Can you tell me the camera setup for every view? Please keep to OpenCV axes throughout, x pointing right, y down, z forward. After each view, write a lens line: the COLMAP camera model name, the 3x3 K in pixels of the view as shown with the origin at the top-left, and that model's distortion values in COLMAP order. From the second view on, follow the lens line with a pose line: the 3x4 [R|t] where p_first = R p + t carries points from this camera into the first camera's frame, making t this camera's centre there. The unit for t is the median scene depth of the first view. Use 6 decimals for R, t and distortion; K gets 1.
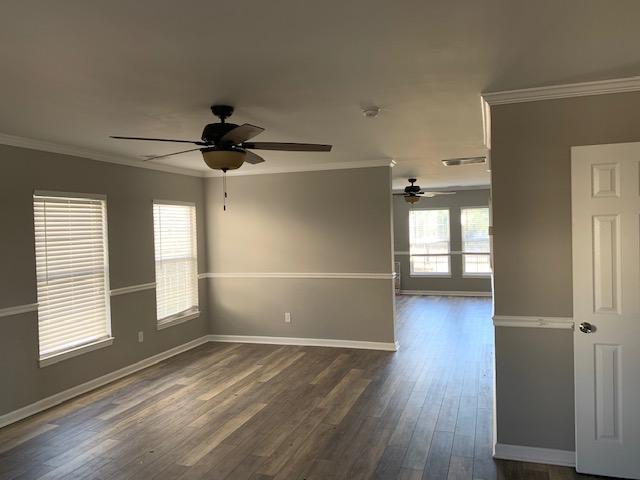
lens RADIAL K [[491.7, 0, 319.8], [0, 491.7, 238.0], [0, 0, 1]] dist [0.108187, -0.102320]
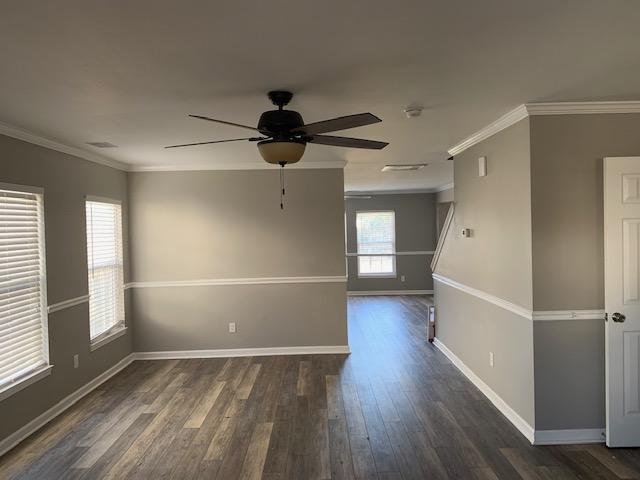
lens RADIAL K [[490.4, 0, 321.7], [0, 490.4, 235.5], [0, 0, 1]] dist [0.036310, 0.002913]
pose [[0.940274, -0.001189, 0.340417, -0.277273], [0.005251, 0.999926, -0.011011, 0.001159], [-0.340379, 0.012141, 0.940210, 0.097684]]
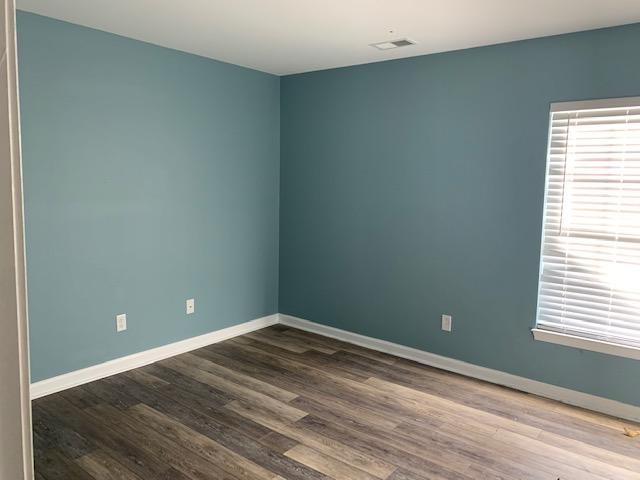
lens RADIAL K [[491.7, 0, 319.8], [0, 491.7, 238.0], [0, 0, 1]] dist [0.108187, -0.102320]
pose [[-0.324526, 0.124117, -0.937698, 0.215902], [-0.043645, 0.988333, 0.145924, 0.005653], [0.944869, 0.088282, -0.315322, 0.782115]]
